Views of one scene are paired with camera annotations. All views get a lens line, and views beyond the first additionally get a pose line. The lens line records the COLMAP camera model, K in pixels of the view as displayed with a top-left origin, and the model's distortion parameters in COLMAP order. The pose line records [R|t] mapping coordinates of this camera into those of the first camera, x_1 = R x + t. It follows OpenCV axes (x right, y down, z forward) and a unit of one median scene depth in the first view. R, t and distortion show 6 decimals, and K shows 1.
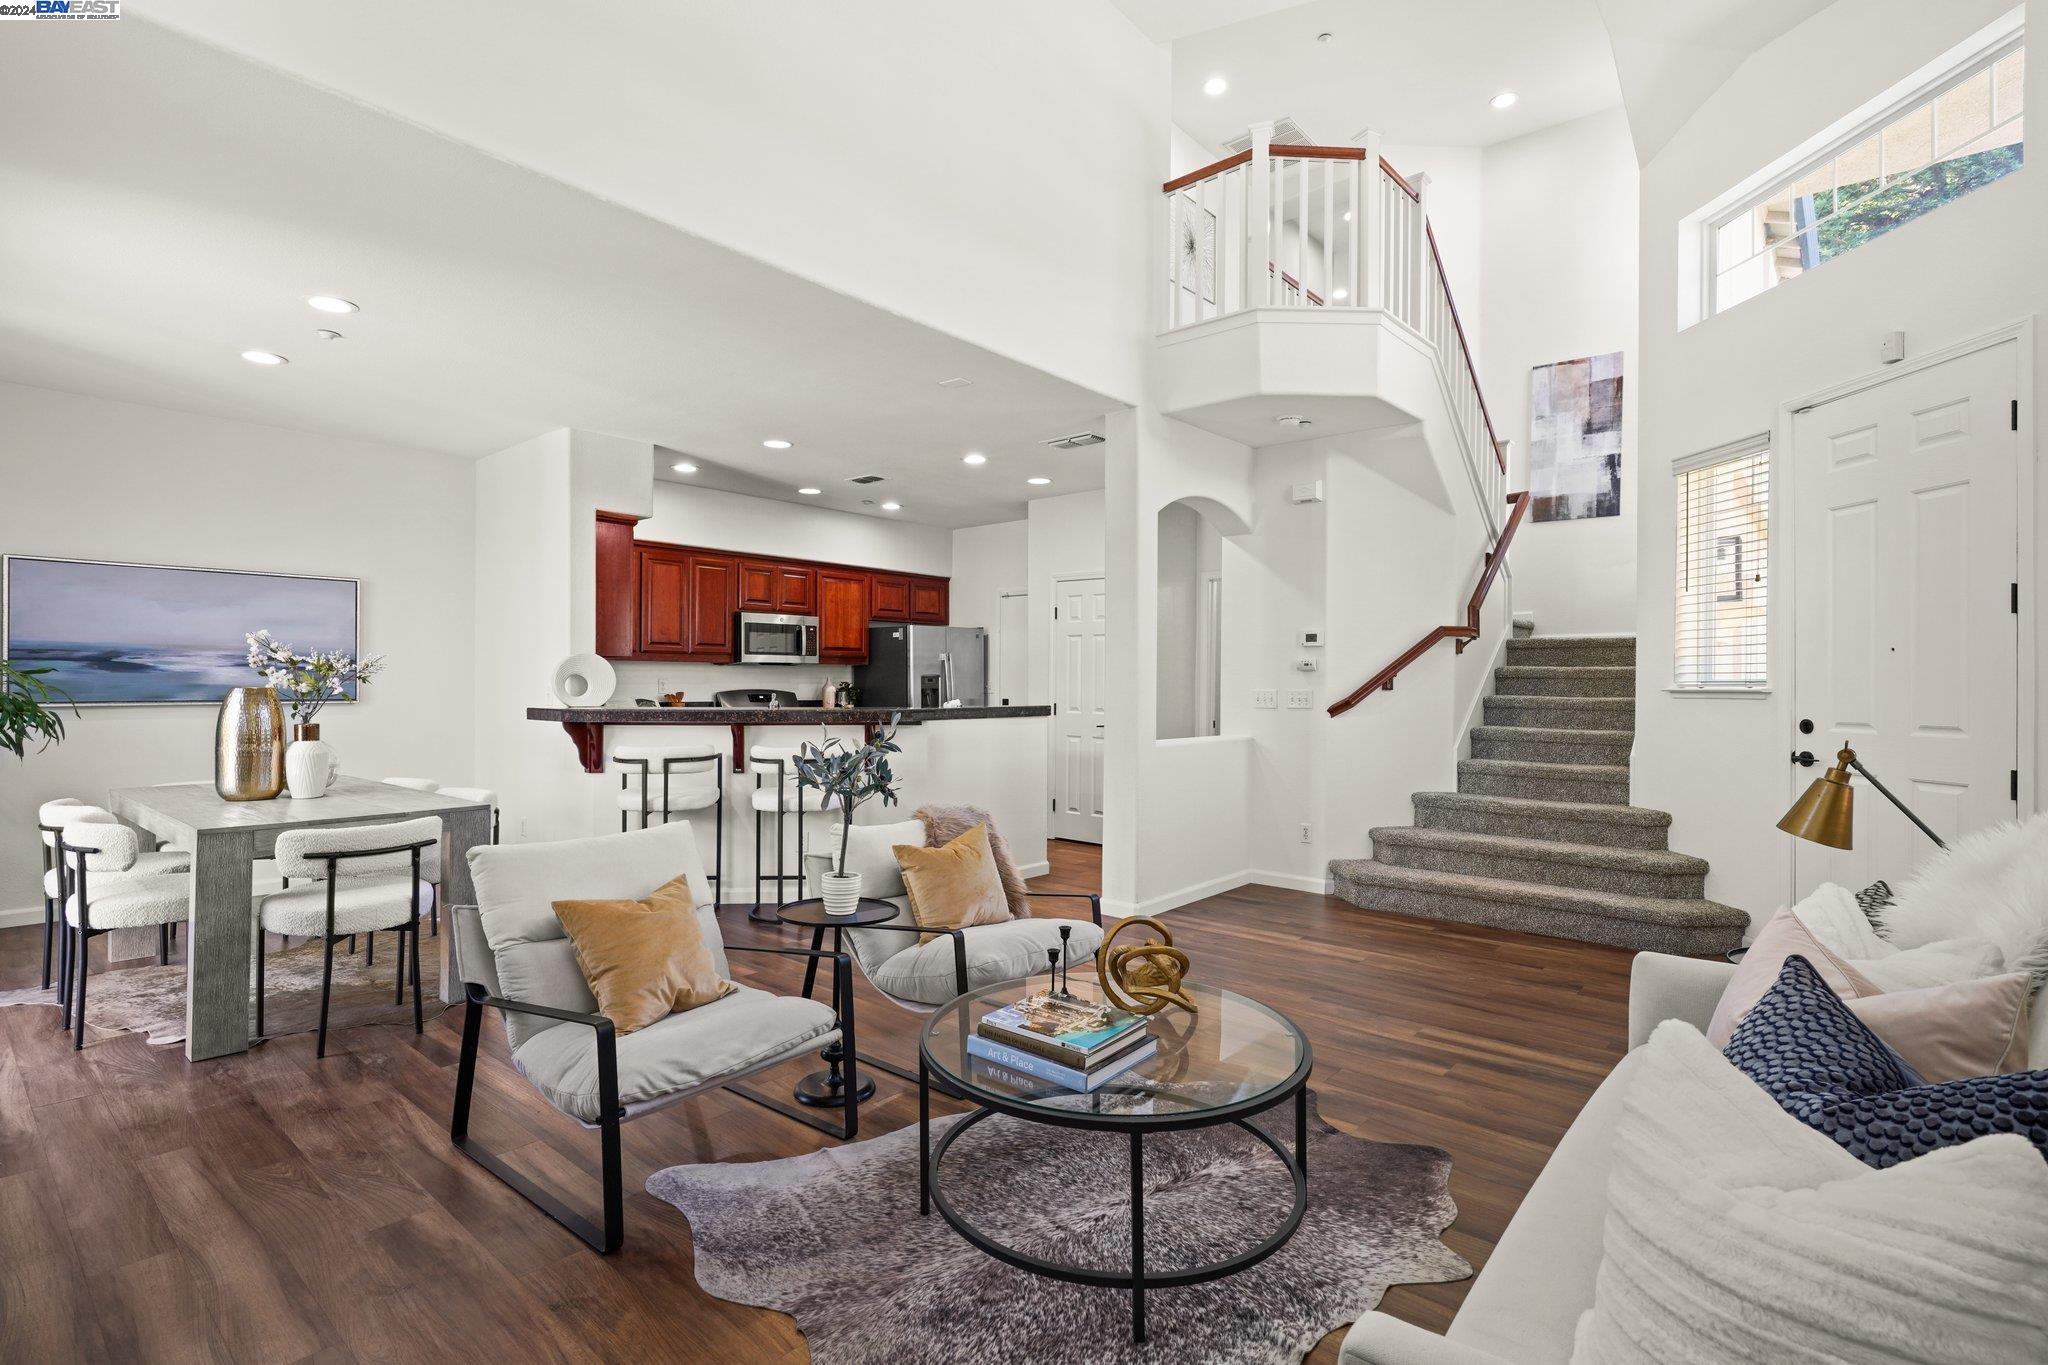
lens RADIAL K [[985.5, 0, 1019.4], [0, 985.5, 677.5], [0, 0, 1]] dist [0.005793, -0.002988]
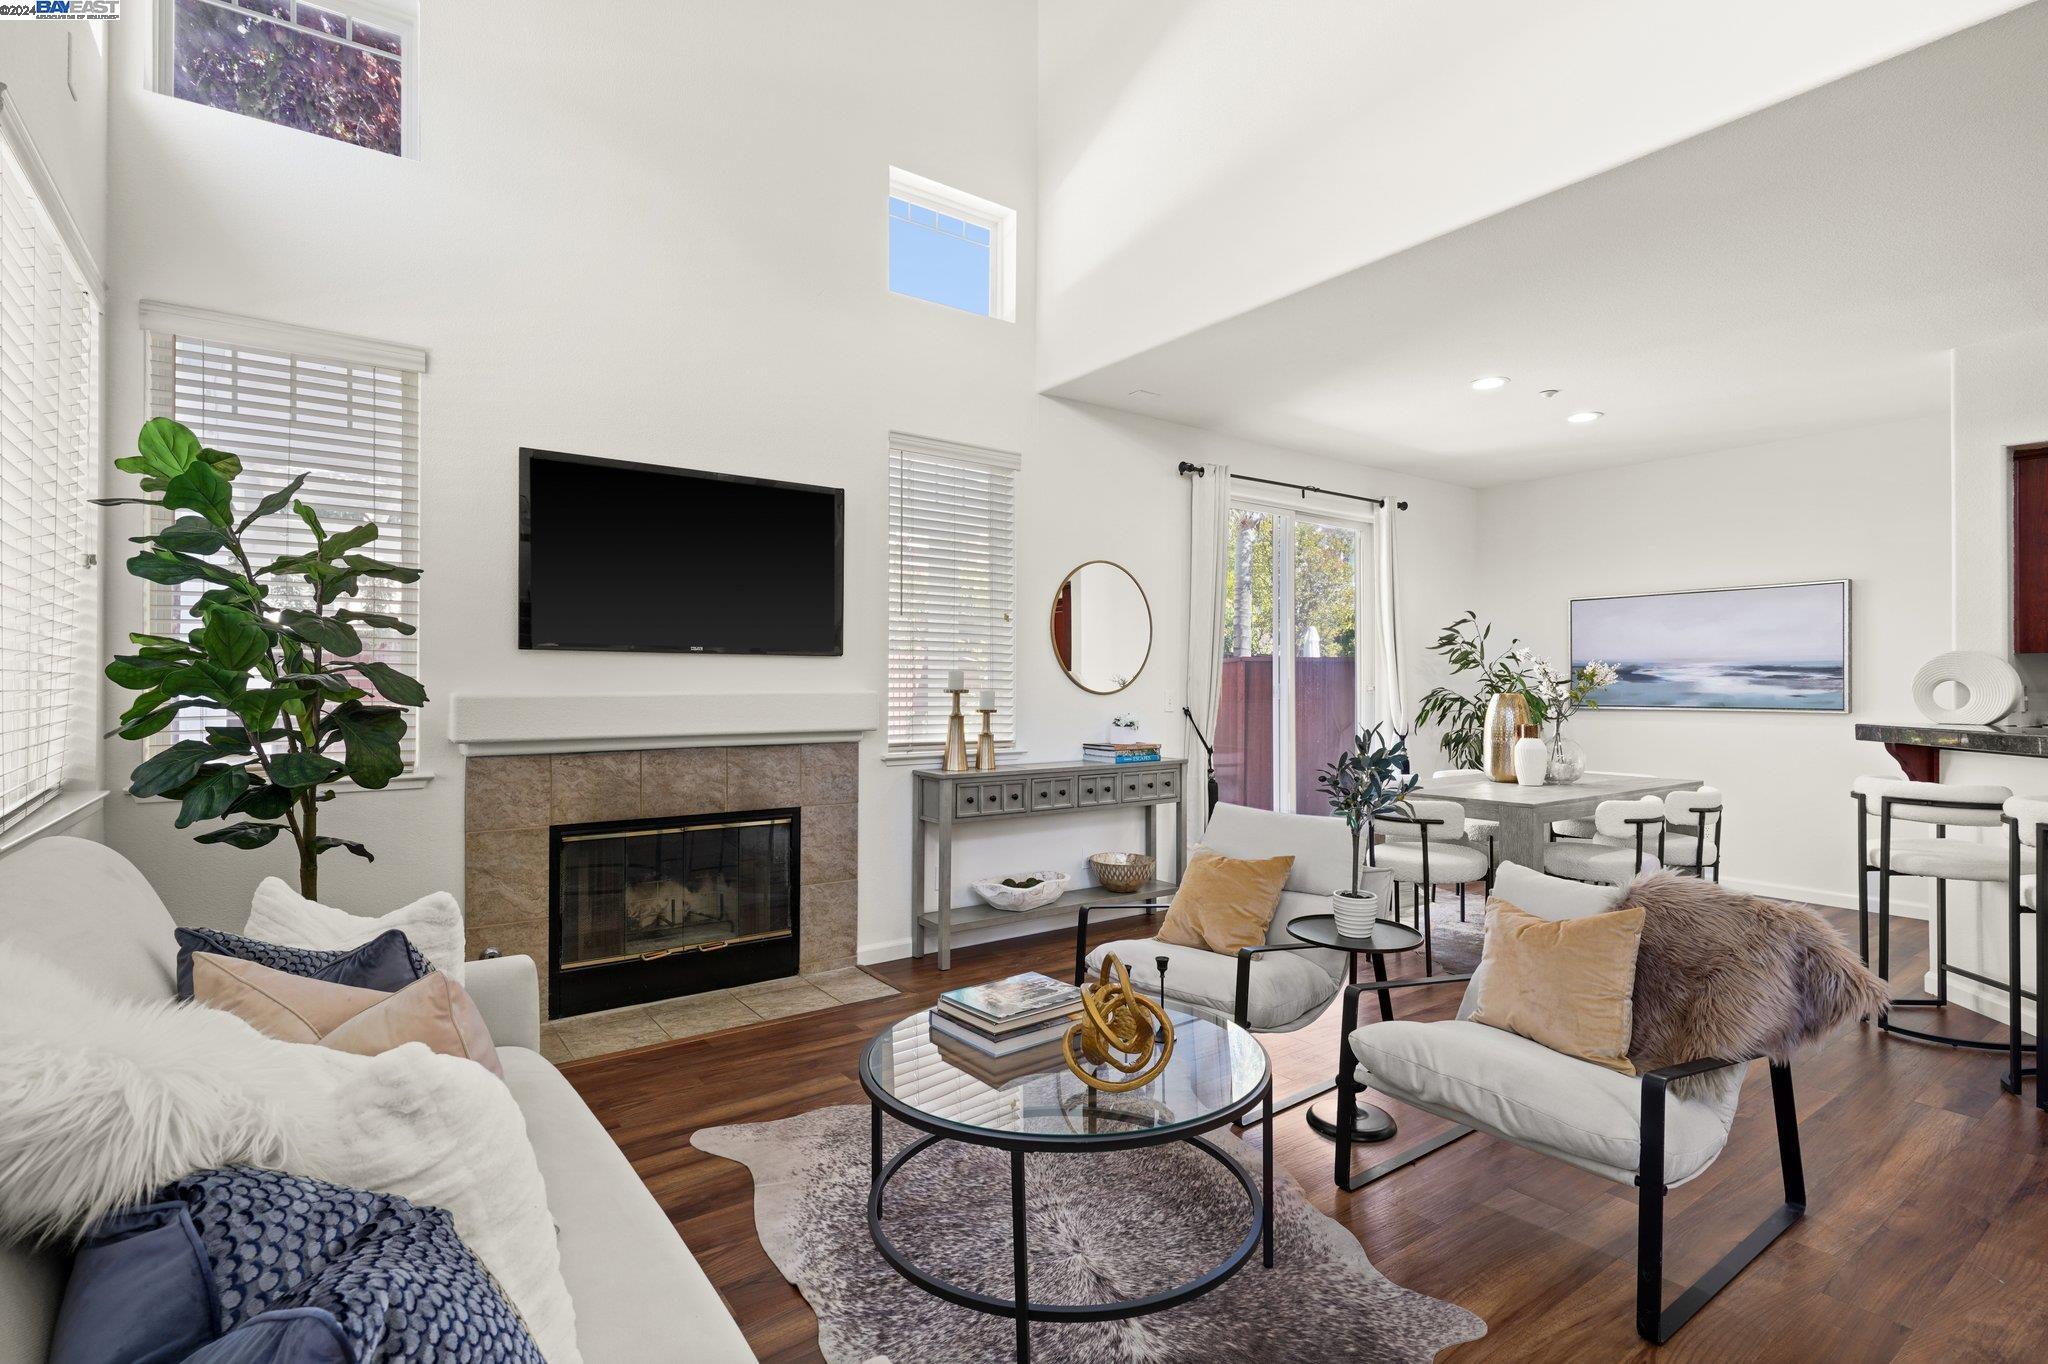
lens RADIAL K [[985.5, 0, 1024.9], [0, 985.5, 679.0], [0, 0, 1]] dist [0.005793, -0.002988]
pose [[-0.230032, -0.011961, -0.973110, 0.311518], [0.000985, 0.999921, -0.012523, 0.003289], [0.973183, -0.003839, -0.230002, 0.355416]]
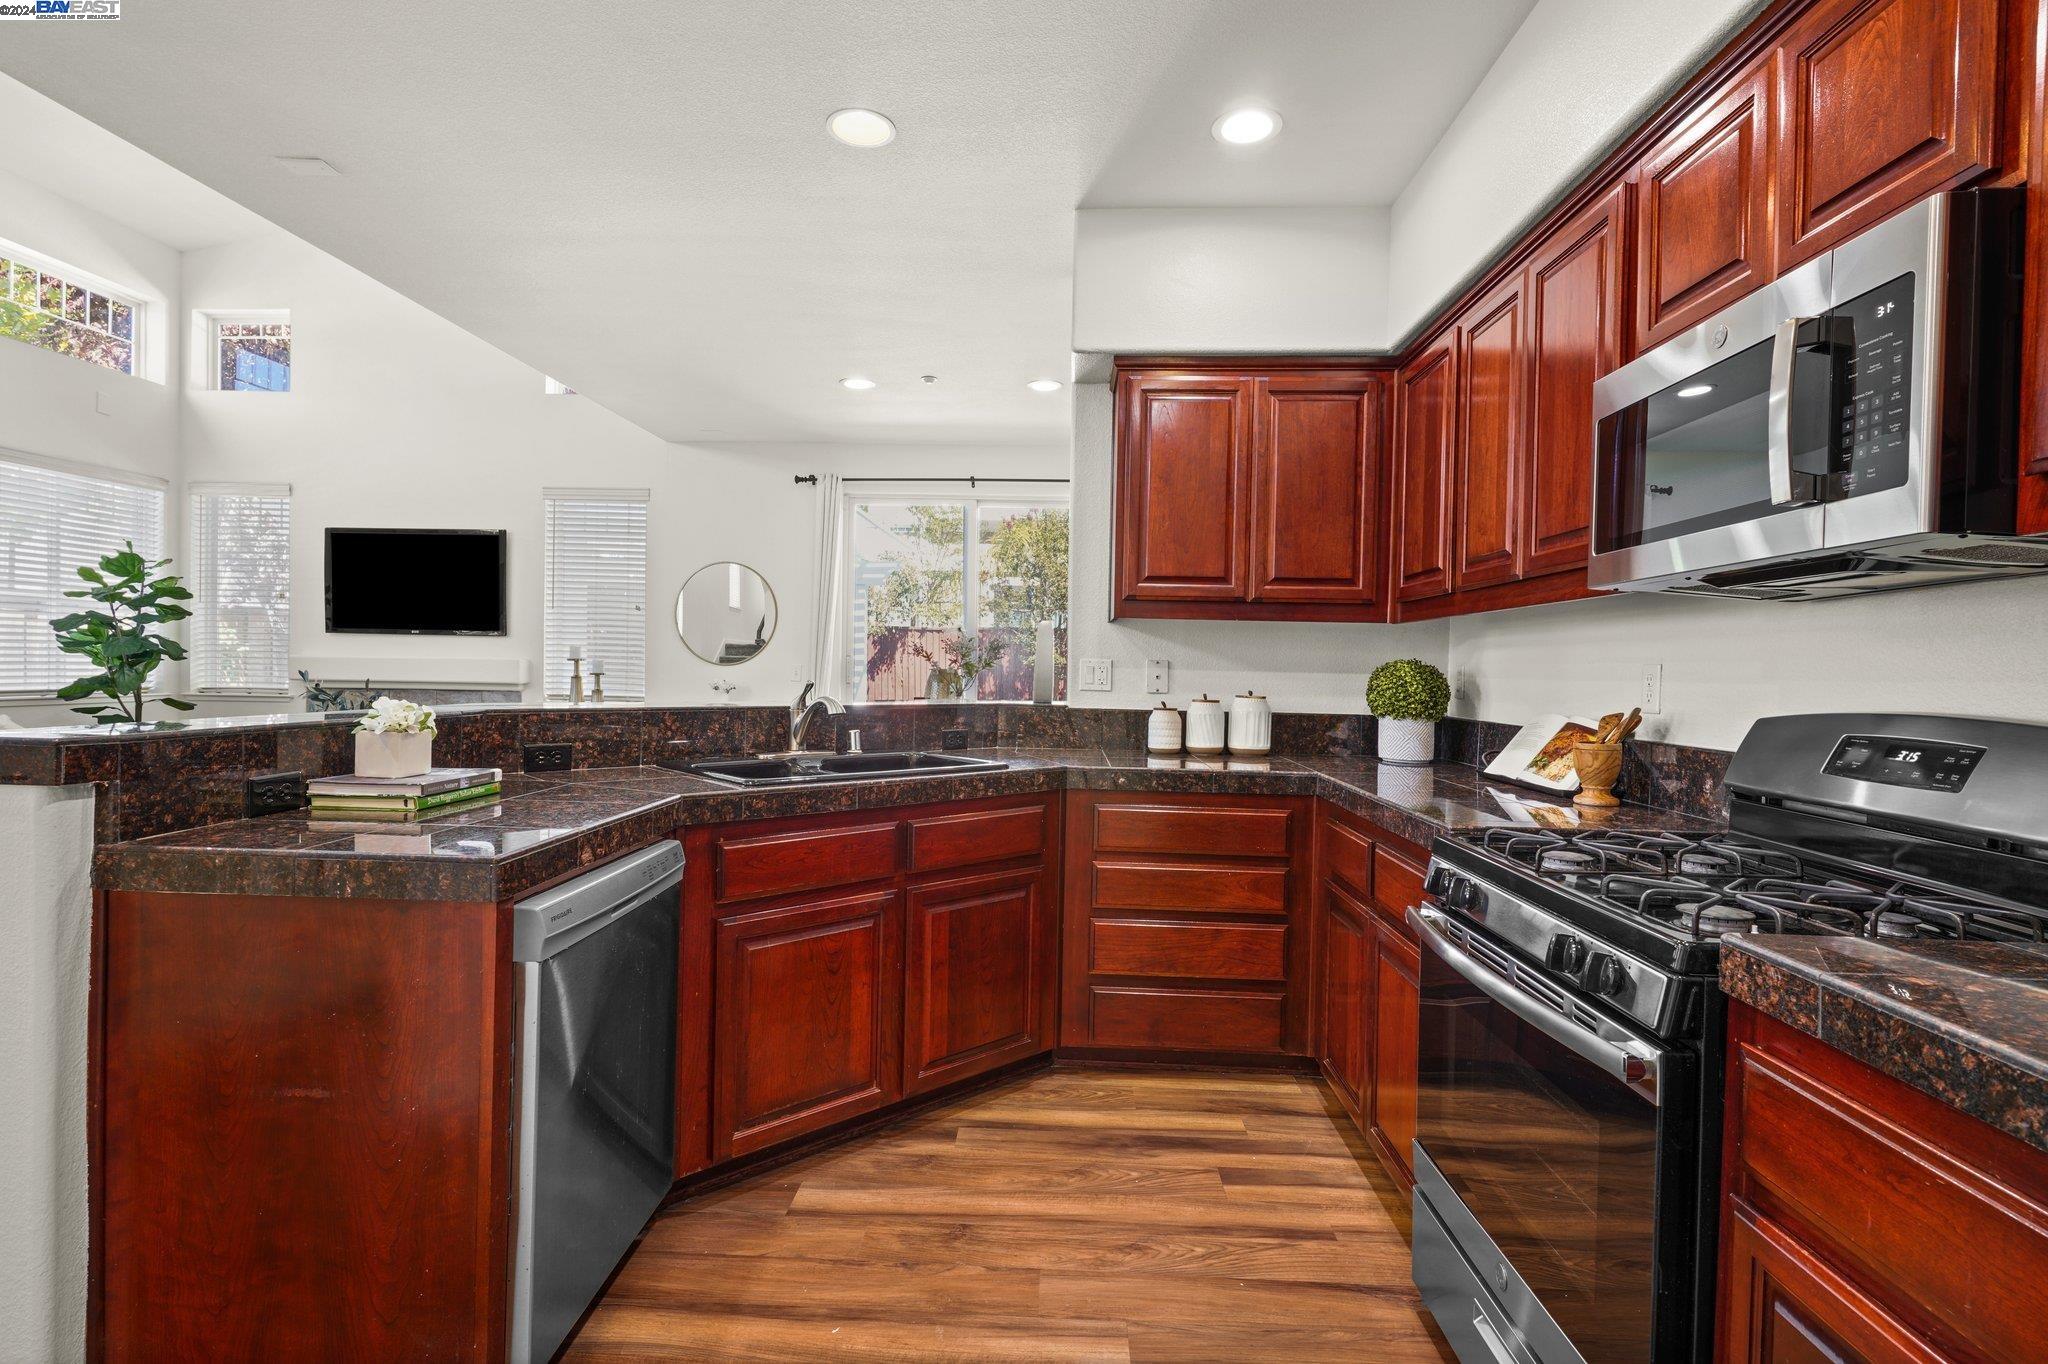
lens RADIAL K [[985.5, 0, 1005.5], [0, 985.5, 680.9], [0, 0, 1]] dist [0.005793, -0.002988]
pose [[-0.790340, -0.012057, -0.612549, -0.017175], [-0.019897, 0.999784, 0.005993, 0.008749], [0.612345, 0.016924, -0.790410, 1.083350]]
